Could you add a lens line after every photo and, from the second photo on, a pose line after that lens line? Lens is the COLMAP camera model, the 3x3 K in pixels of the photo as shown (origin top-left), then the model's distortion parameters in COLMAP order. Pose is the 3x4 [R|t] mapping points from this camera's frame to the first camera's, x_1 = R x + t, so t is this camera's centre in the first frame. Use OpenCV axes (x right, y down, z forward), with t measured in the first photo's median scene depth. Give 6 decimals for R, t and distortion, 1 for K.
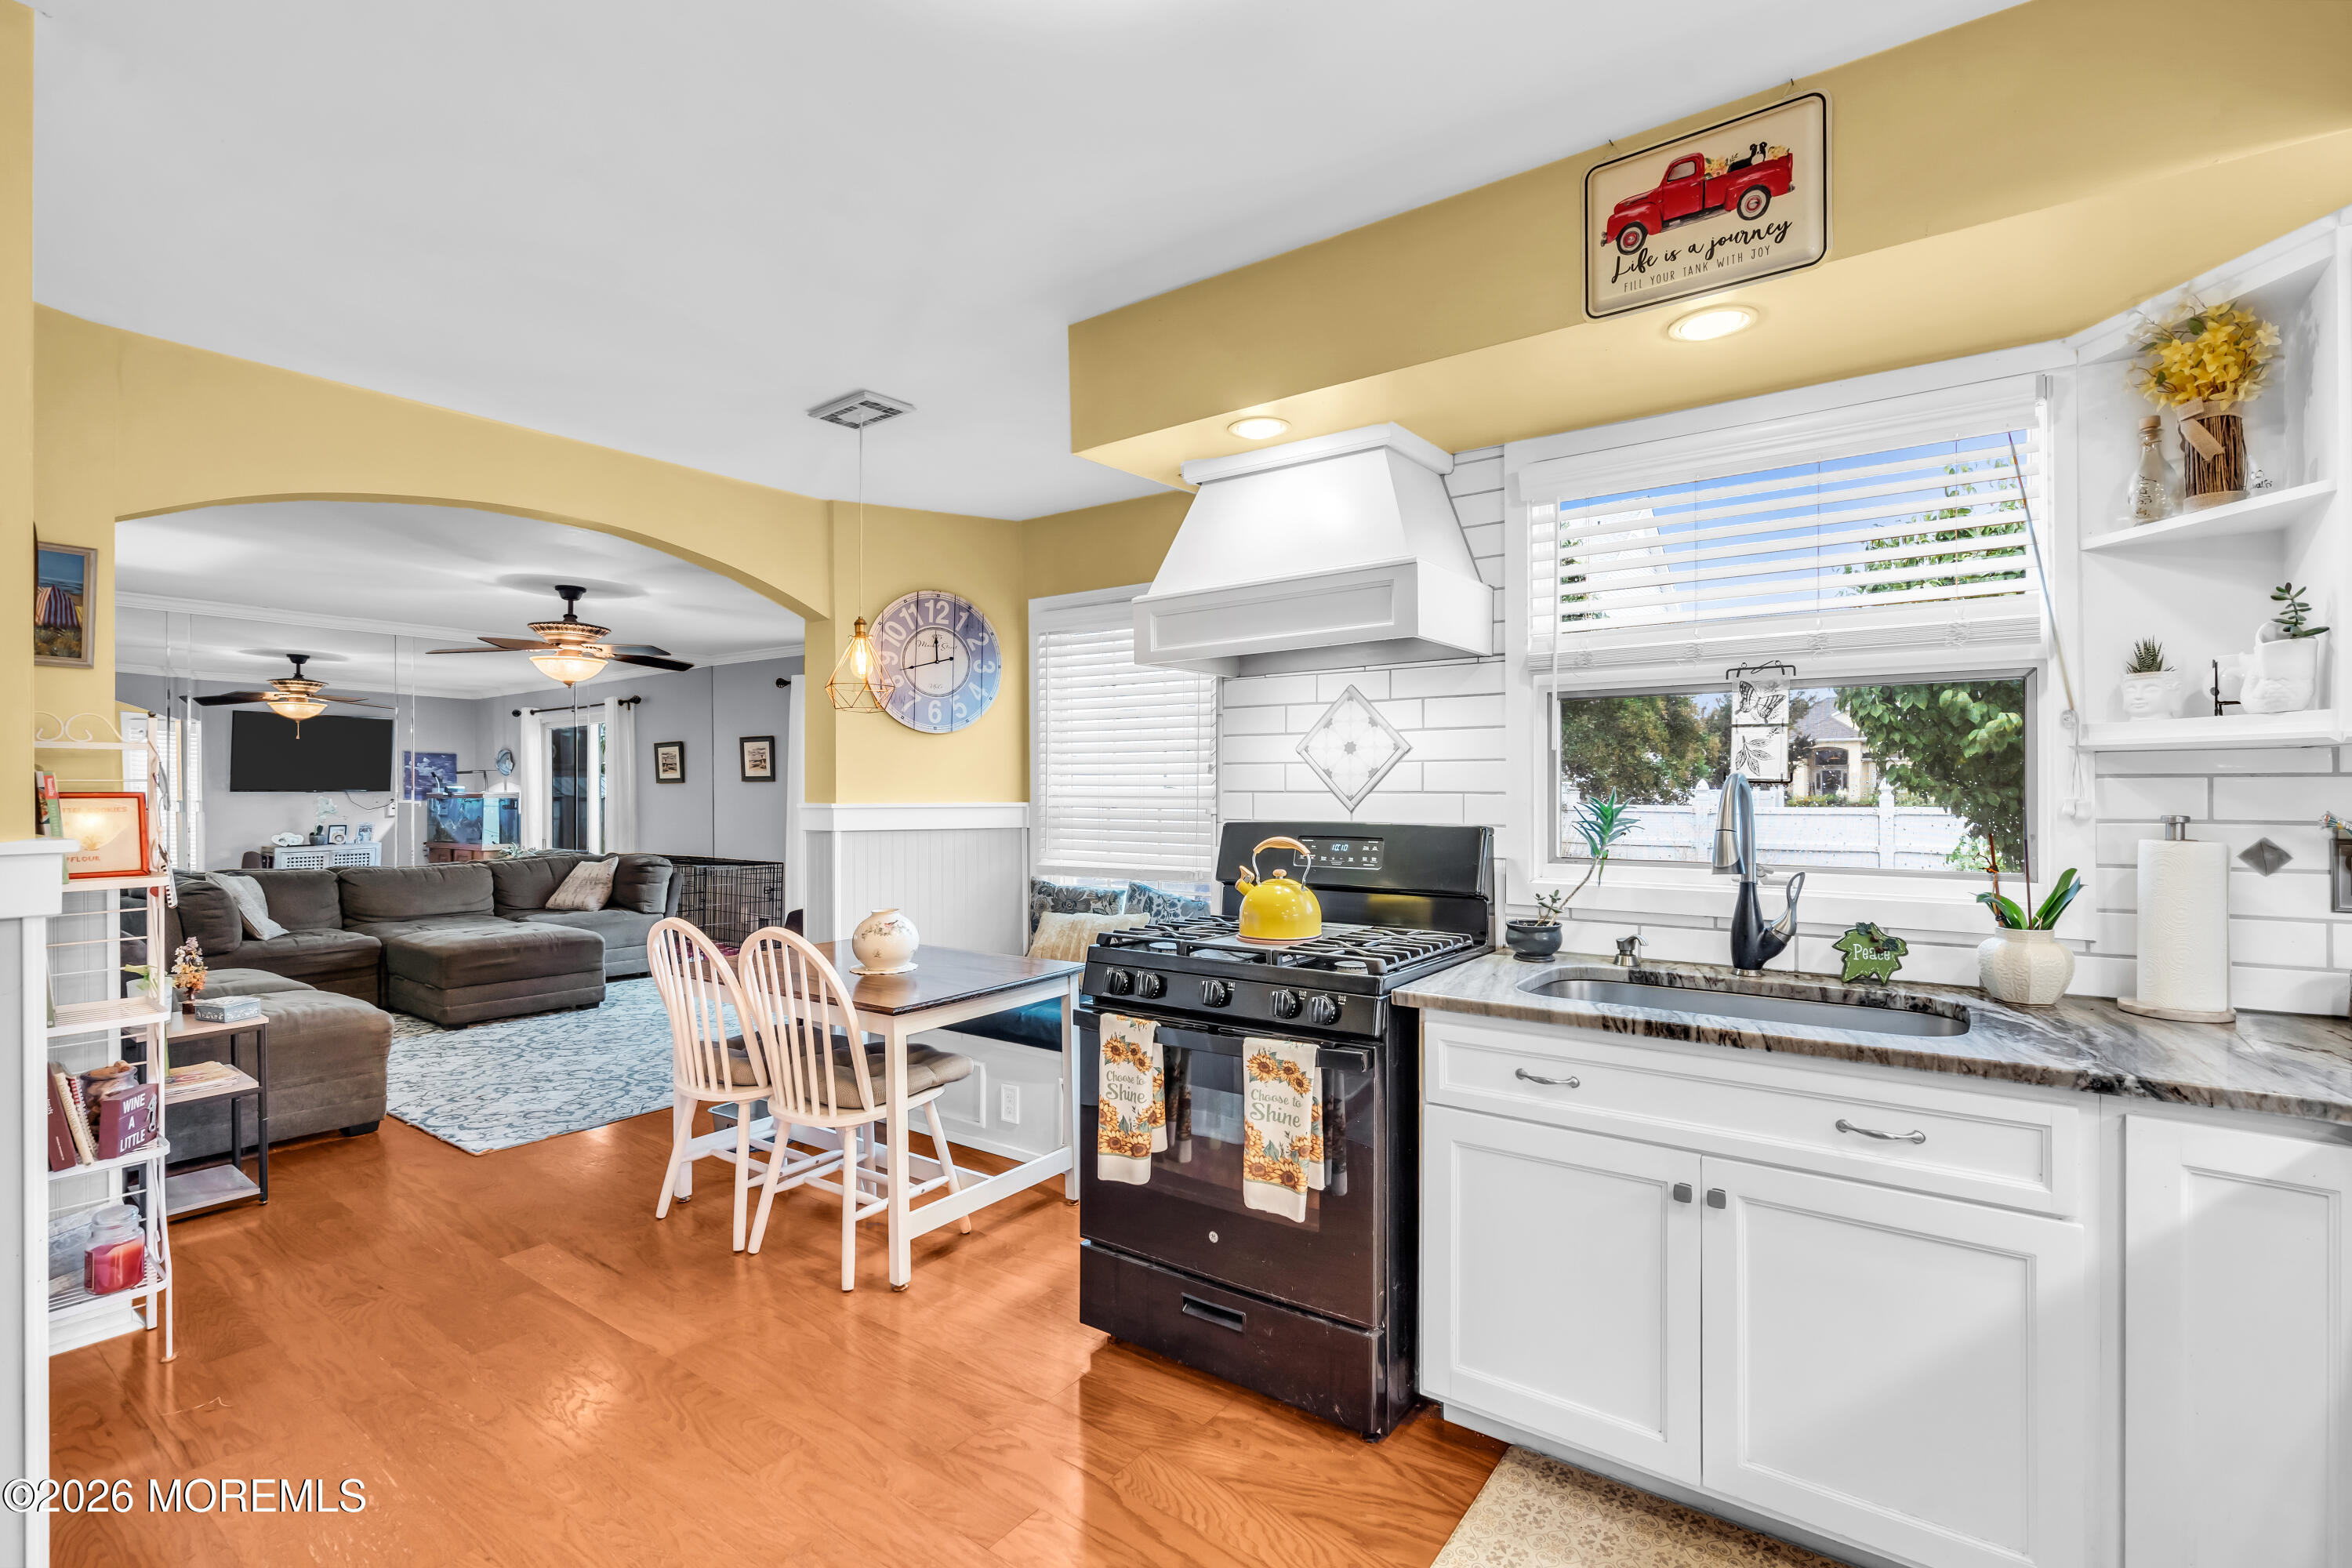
lens RADIAL K [[1067.6, 0, 1170.5], [0, 1067.6, 788.1], [0, 0, 1]] dist [0.001519, 0.000086]
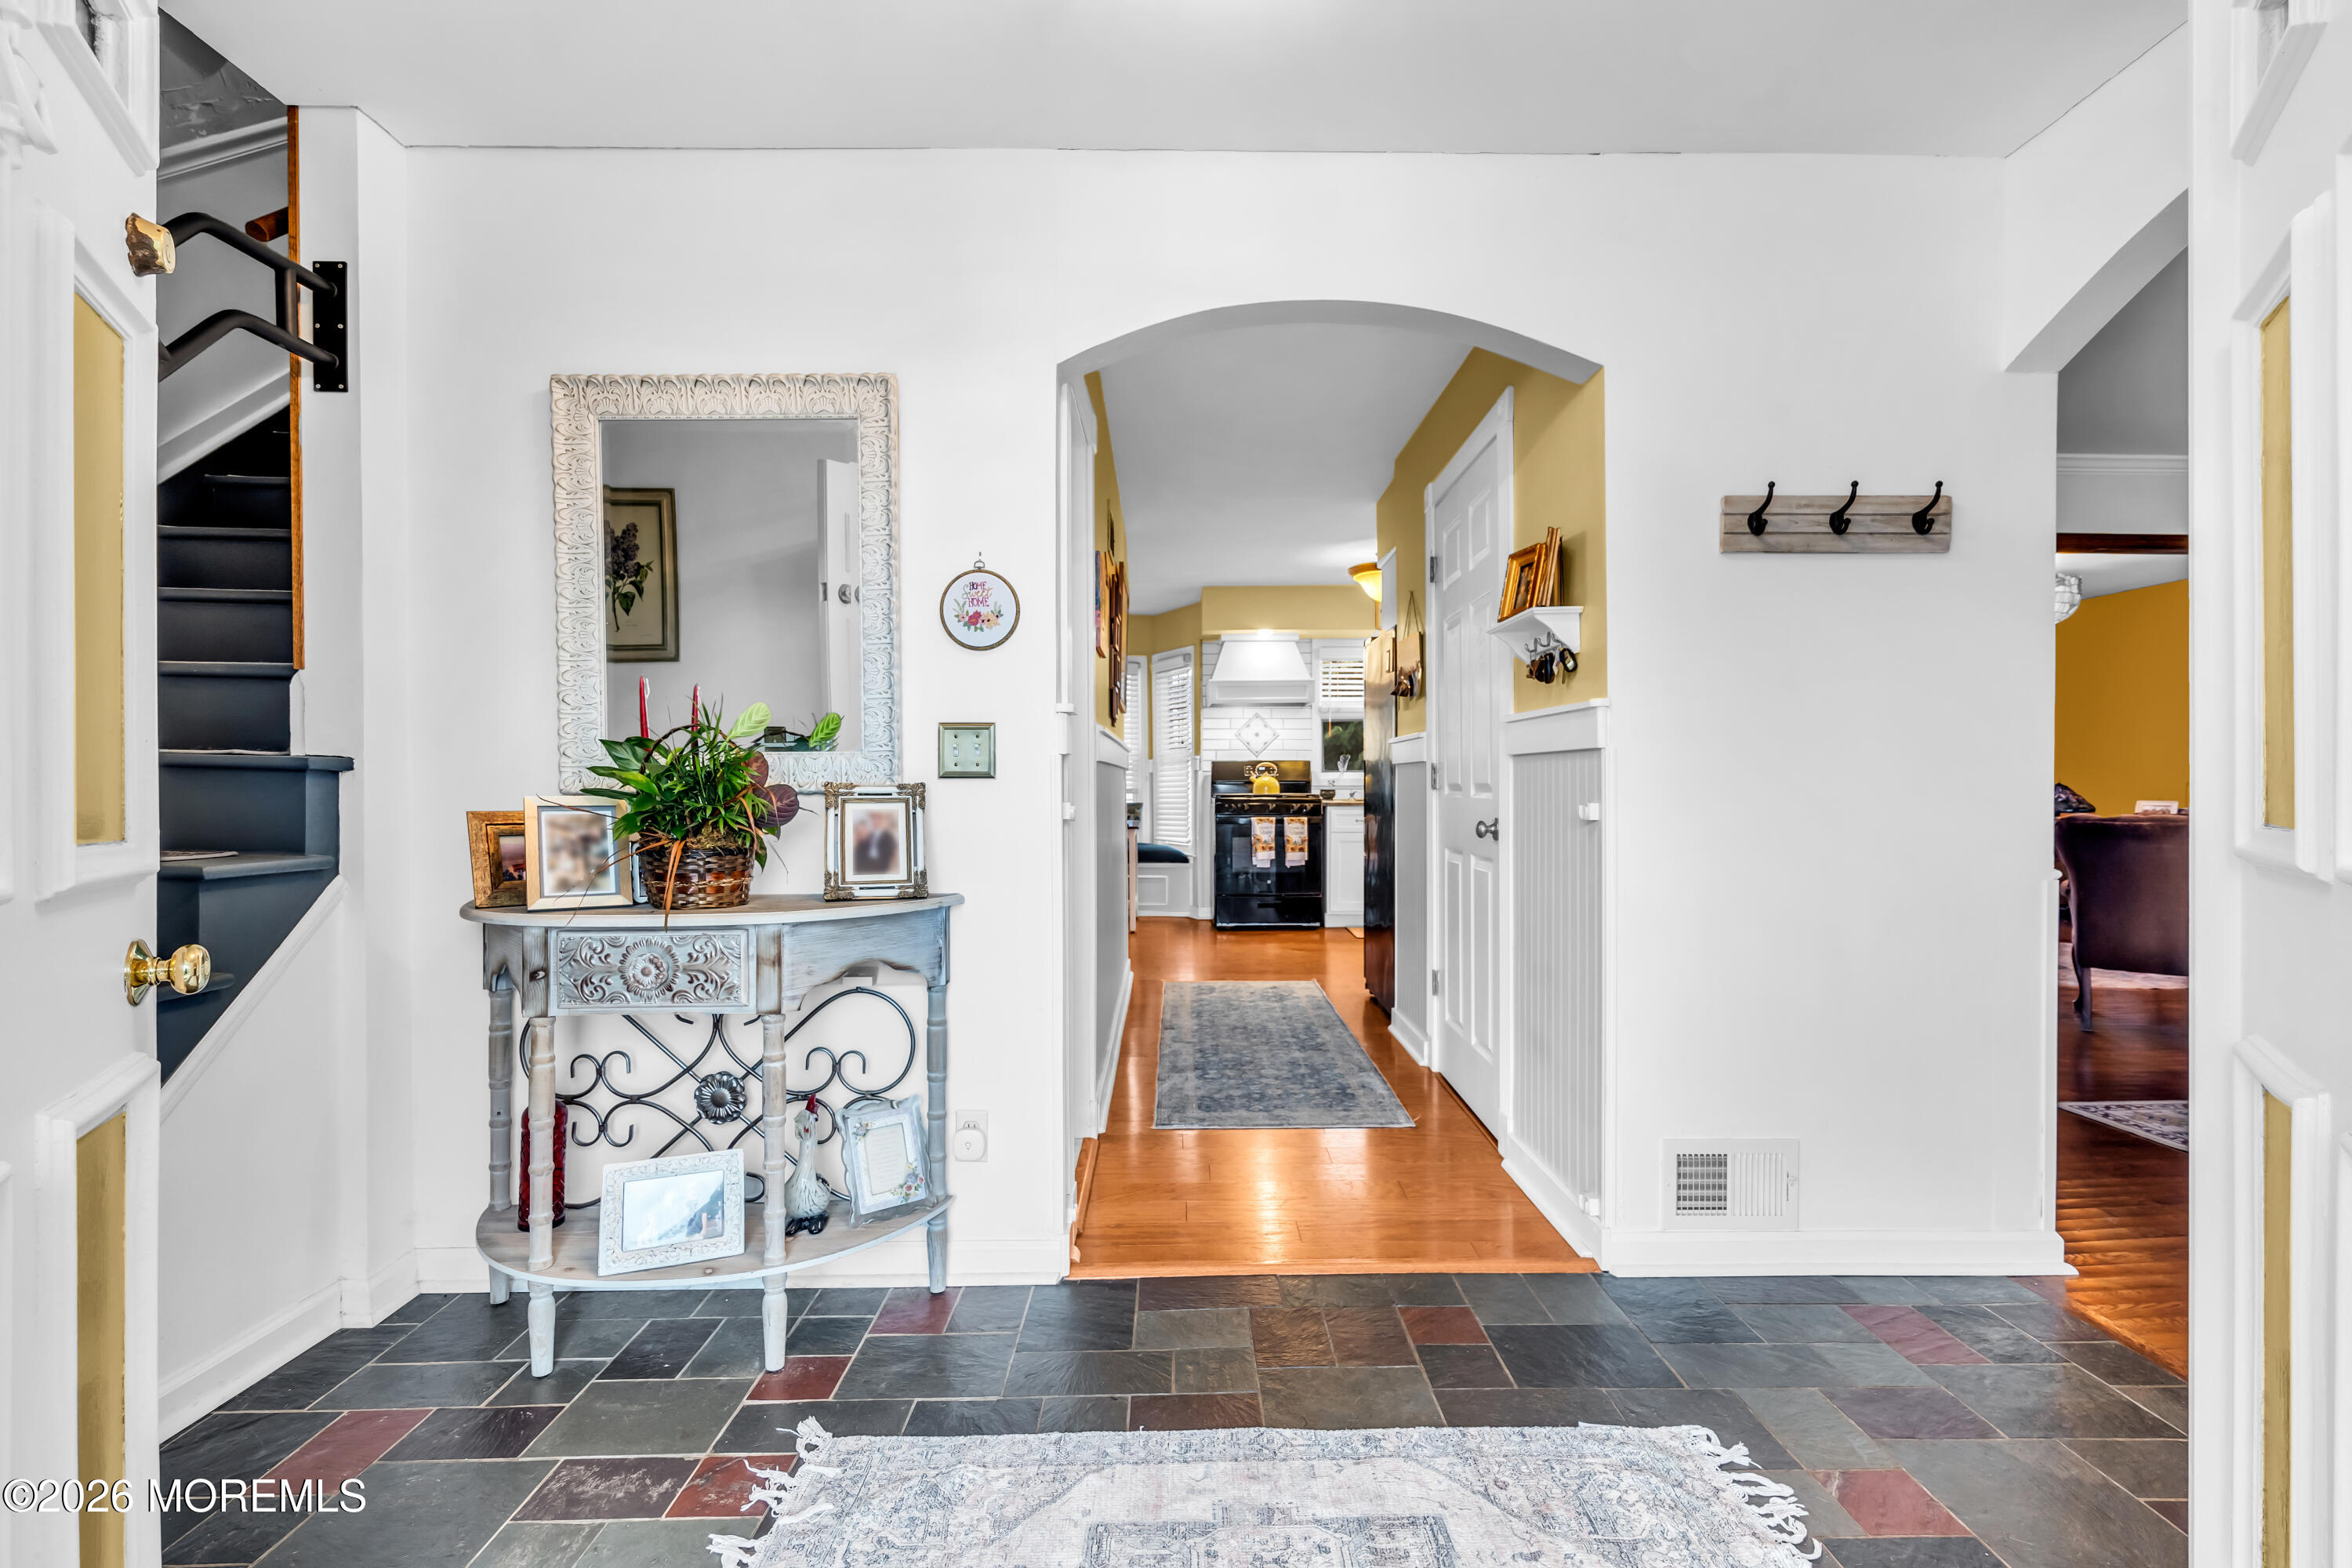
lens RADIAL K [[1068.5, 0, 1179.0], [0, 1068.5, 778.8], [0, 0, 1]] dist [-0.000597, 0.000247]
pose [[0.809355, 0.004859, 0.587300, -1.216034], [-0.003483, 0.999988, -0.003473, 0.066368], [-0.587310, 0.000765, 0.809362, -0.866409]]
